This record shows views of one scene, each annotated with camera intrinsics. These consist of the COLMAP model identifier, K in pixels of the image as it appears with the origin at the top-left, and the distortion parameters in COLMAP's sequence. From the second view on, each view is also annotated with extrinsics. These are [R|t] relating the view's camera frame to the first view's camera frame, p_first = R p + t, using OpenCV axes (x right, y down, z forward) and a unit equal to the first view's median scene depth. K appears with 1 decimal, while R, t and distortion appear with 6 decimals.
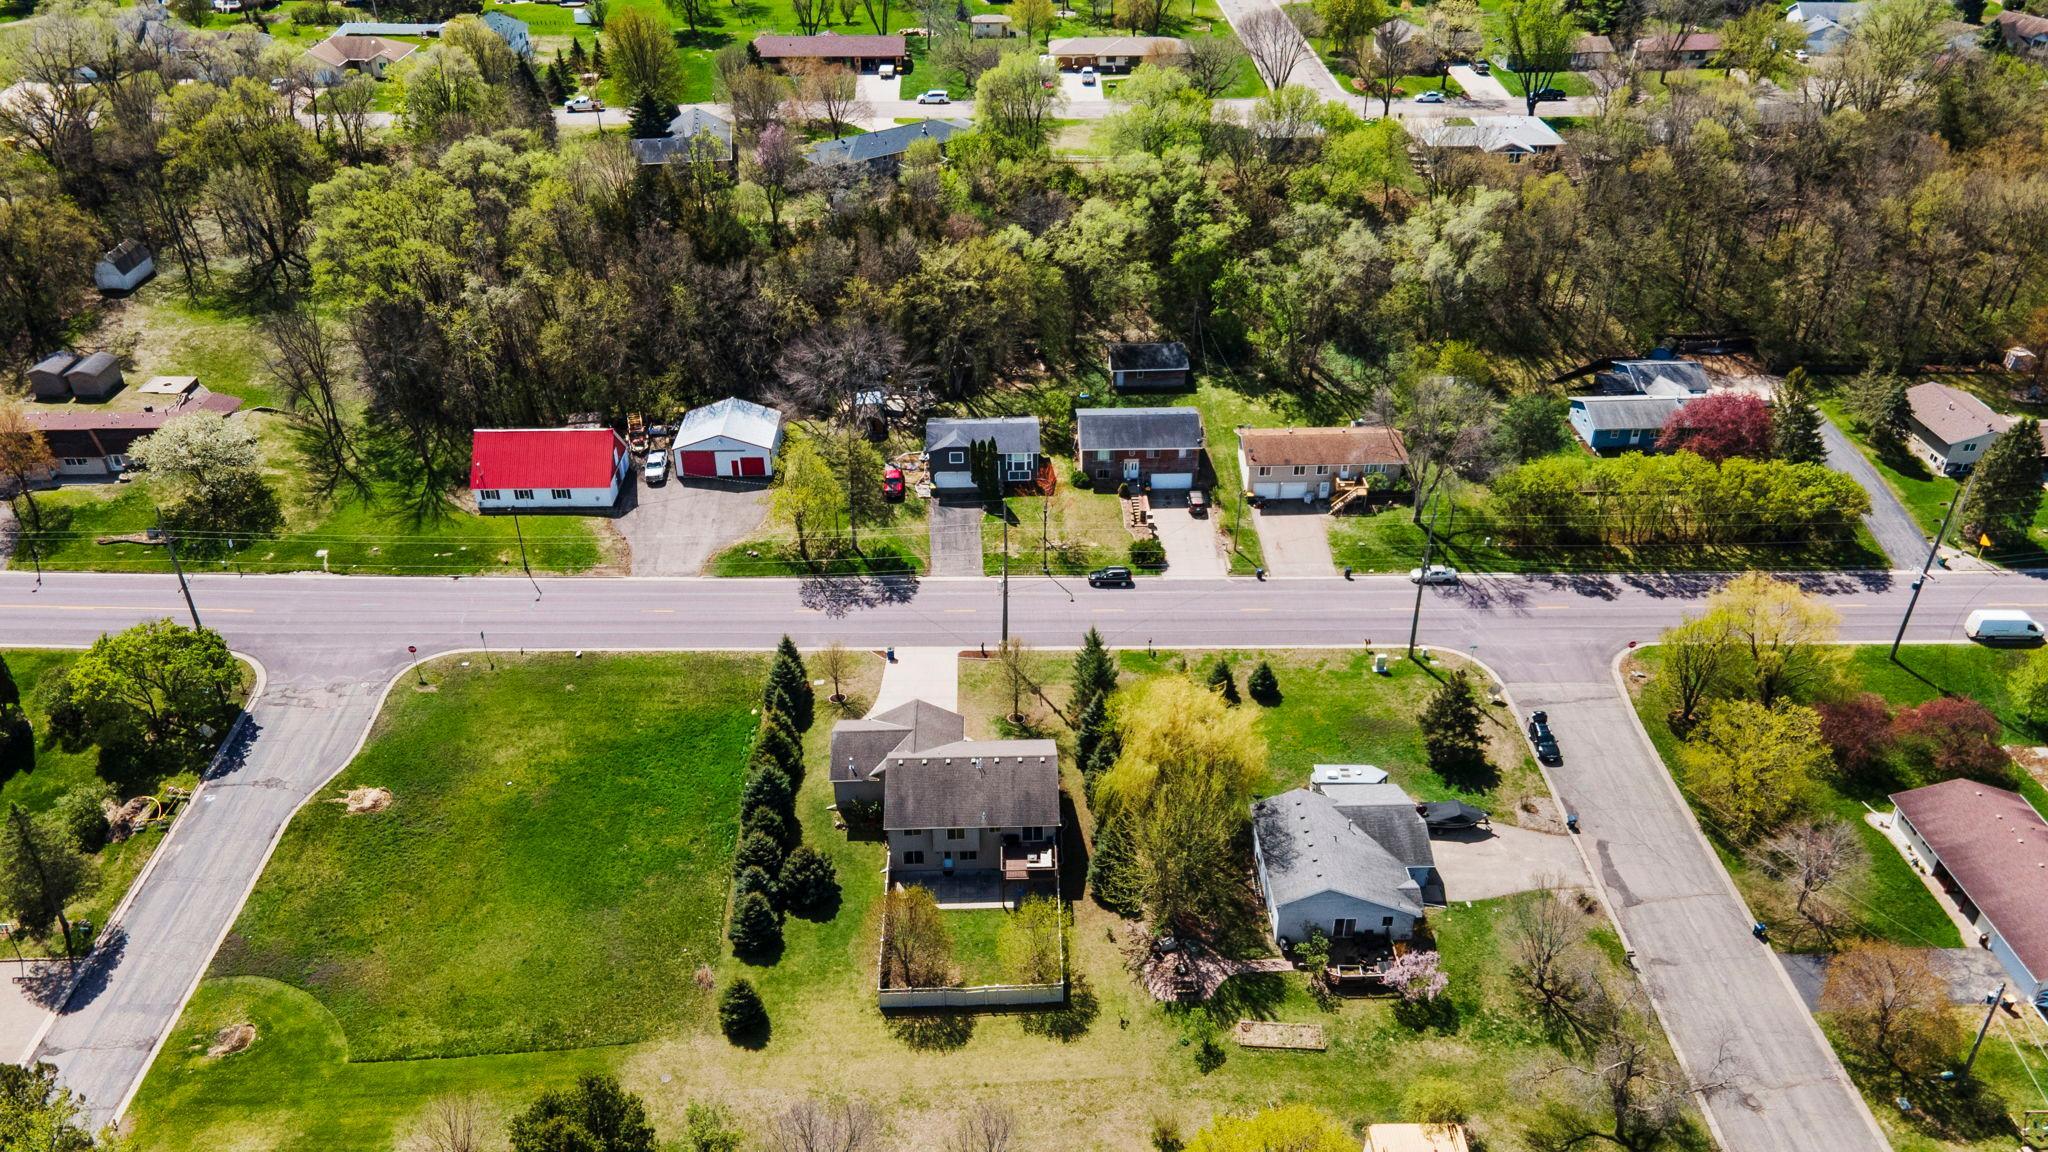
lens RADIAL K [[1482.4, 0, 1024.0], [0, 1482.4, 576.0], [0, 0, 1]] dist [0.049755, -0.004416]
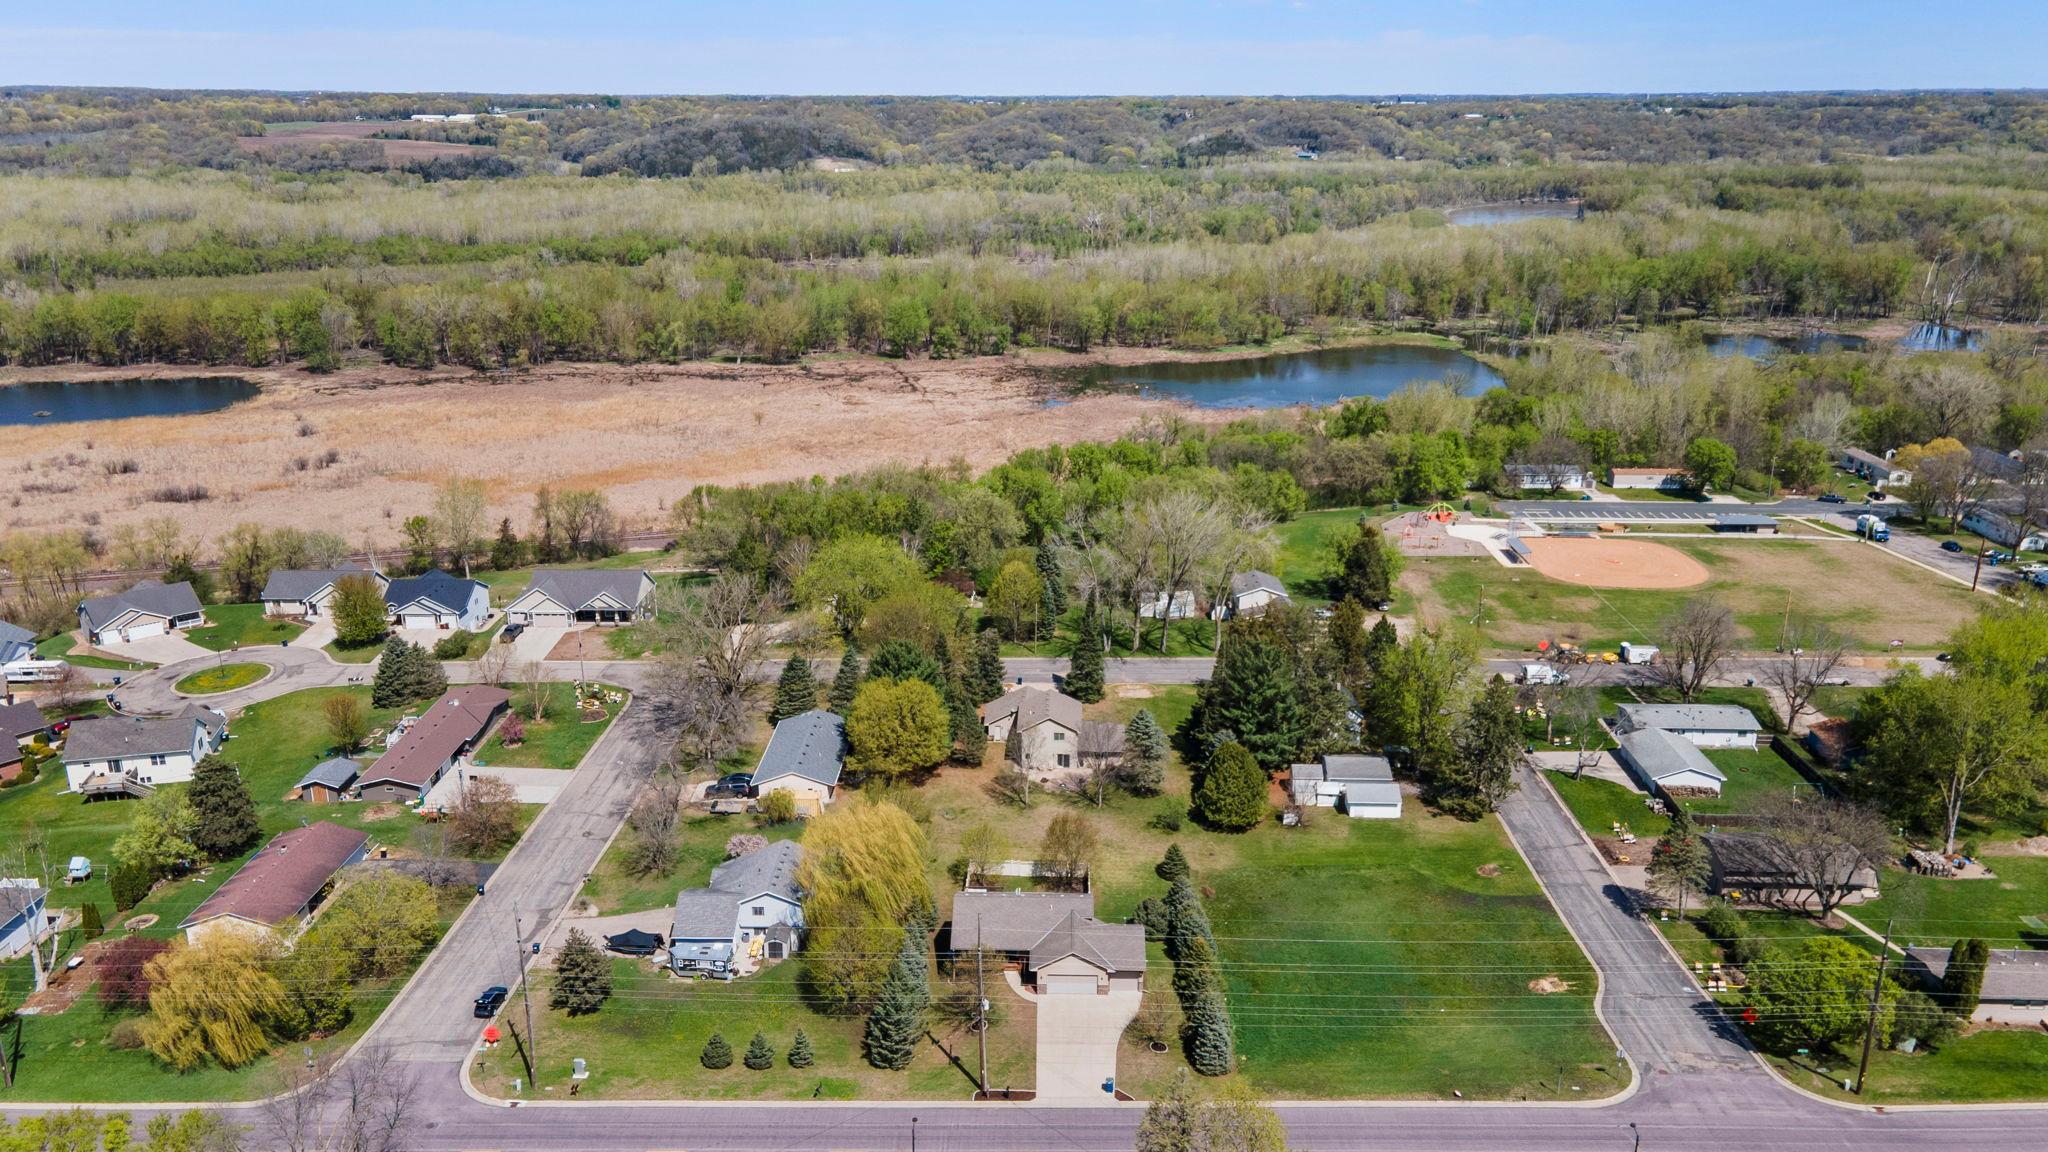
lens RADIAL K [[1504.4, 0, 1032.5], [0, 1504.4, 566.4], [0, 0, 1]] dist [0.073527, -0.158364]
pose [[-0.999083, -0.015836, 0.039791, -0.066153], [0.019916, 0.650743, 0.759037, -0.769572], [-0.037914, 0.759133, -0.649830, 1.228633]]
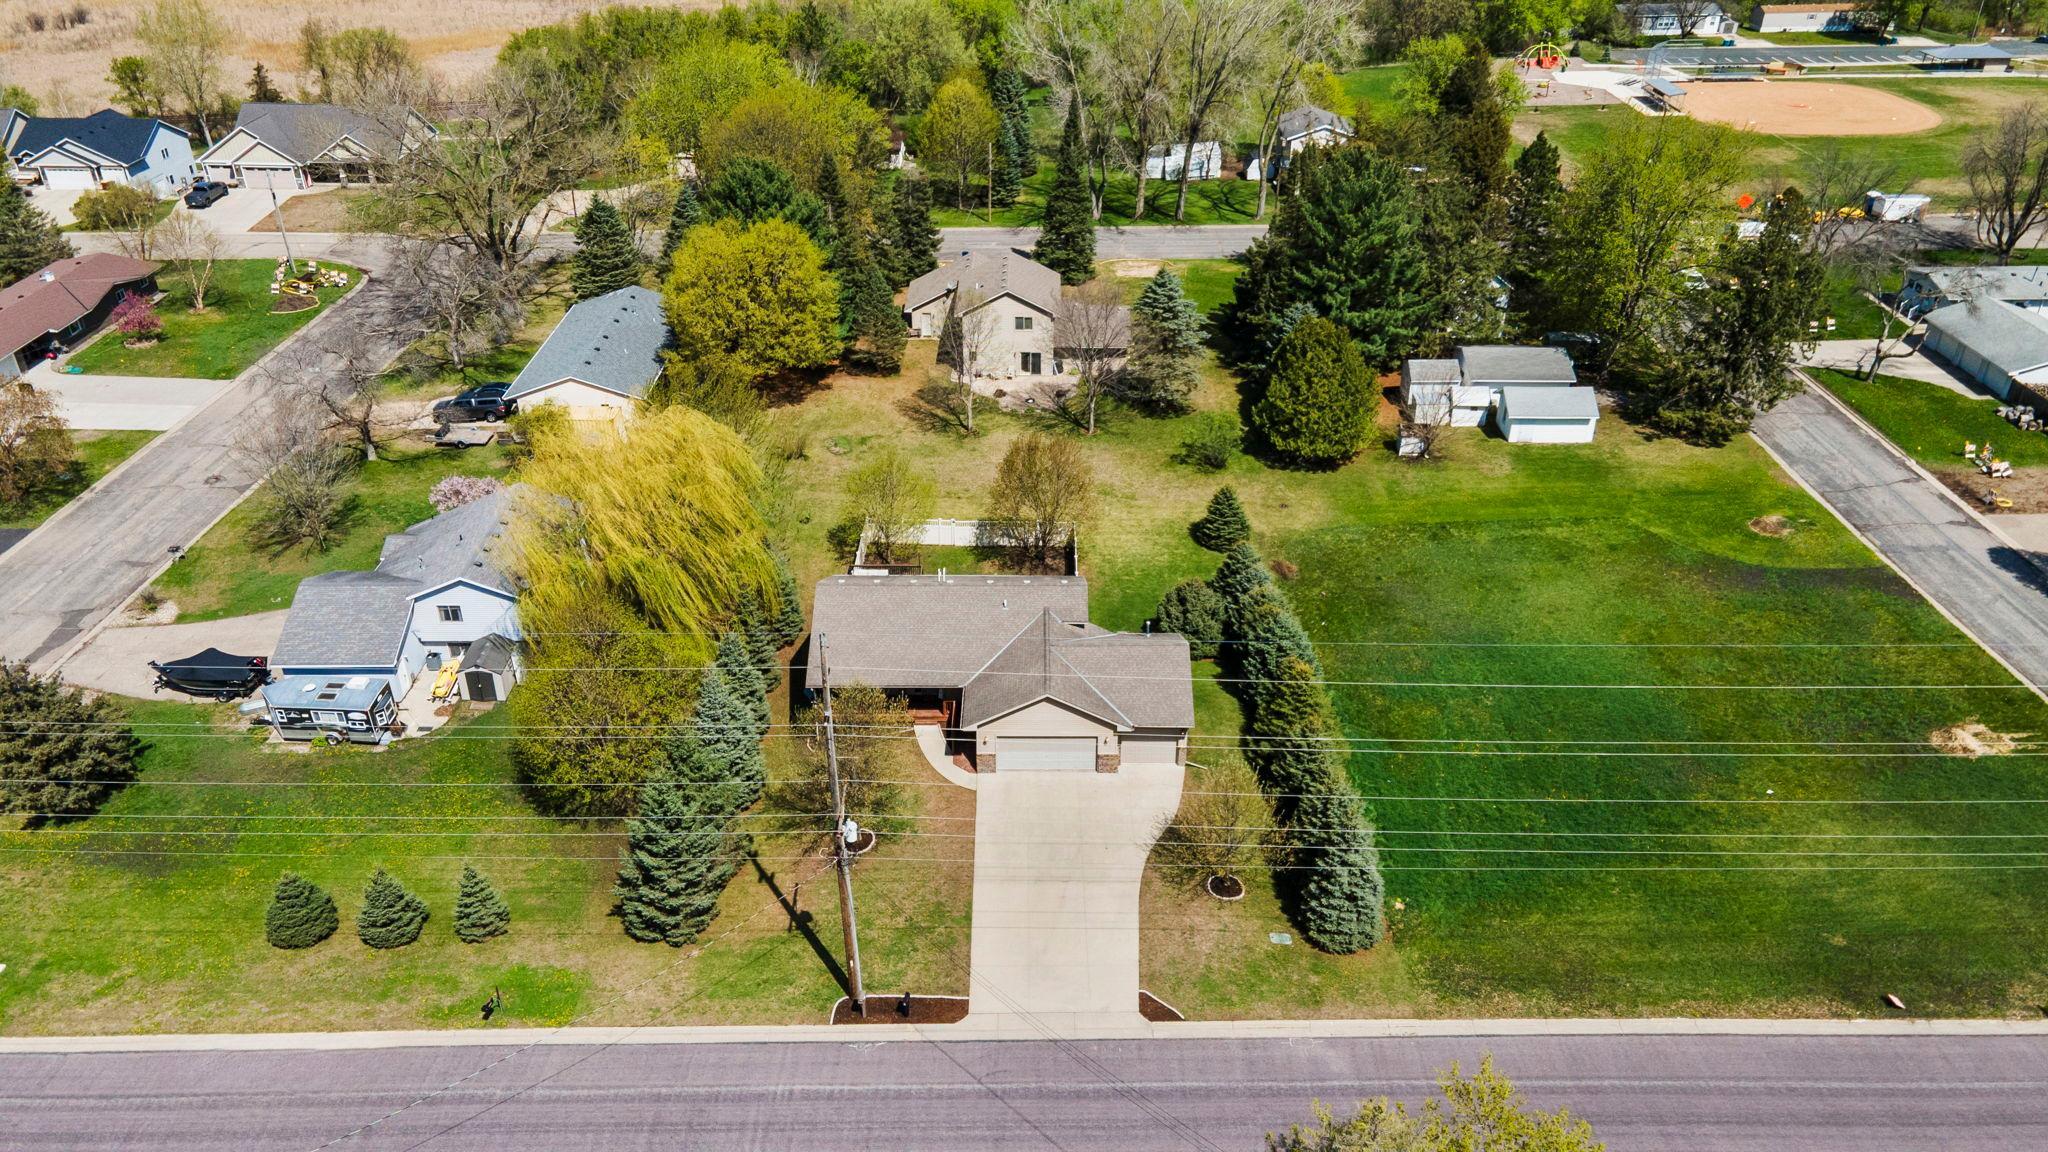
lens RADIAL K [[1482.4, 0, 1024.0], [0, 1482.4, 576.0], [0, 0, 1]] dist [0.049755, -0.004416]
pose [[-0.999595, -0.014672, 0.024390, -0.061241], [0.014730, 0.466547, 0.884374, -0.334925], [-0.024354, 0.884375, -0.466142, 0.987858]]
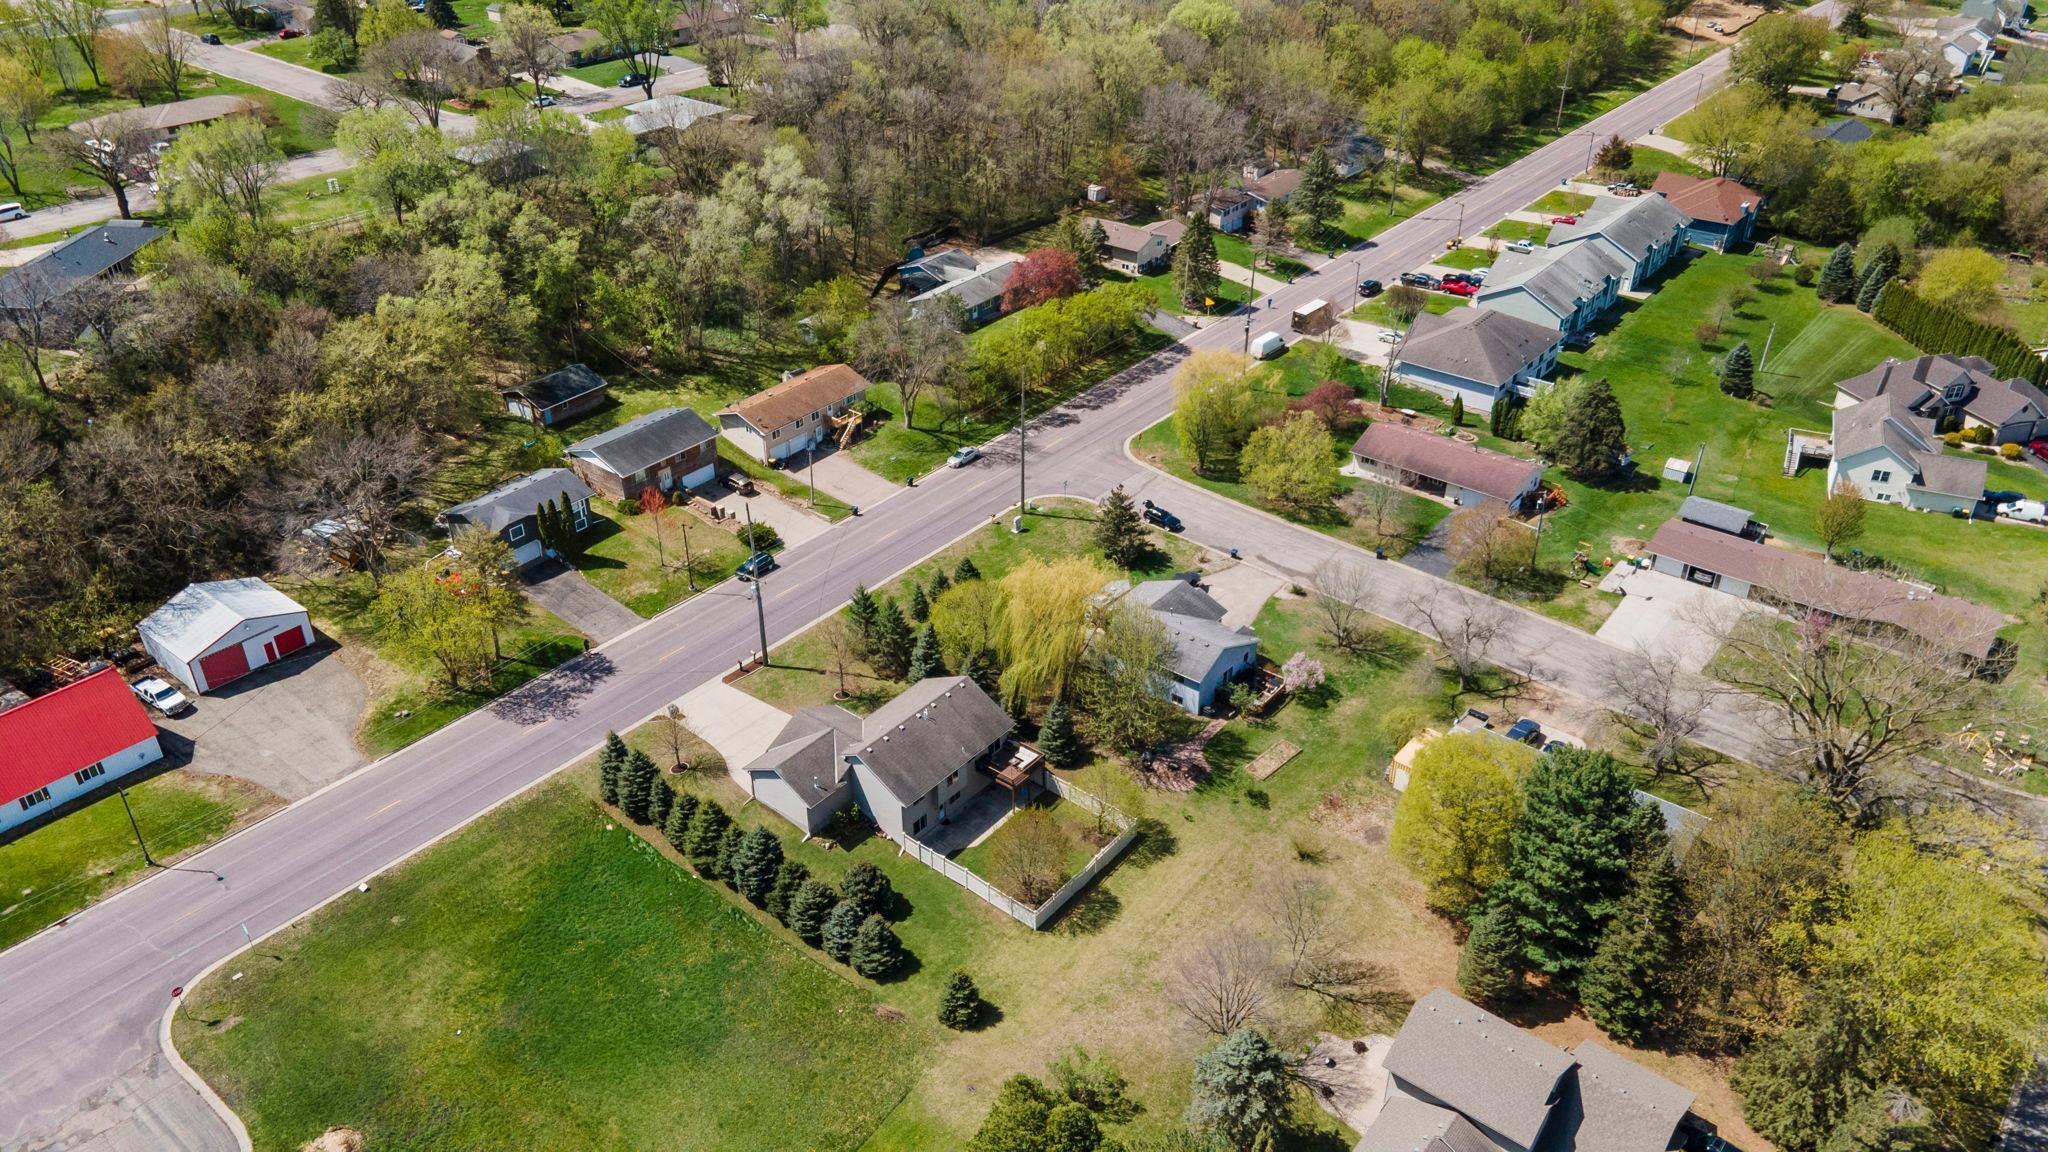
lens RADIAL K [[1482.4, 0, 1024.0], [0, 1482.4, 576.0], [0, 0, 1]] dist [0.049755, -0.004416]
pose [[0.646331, -0.398832, 0.650530, -0.477716], [0.408190, 0.901010, 0.146843, -0.066436], [-0.644700, 0.170631, 0.745149, 0.119770]]
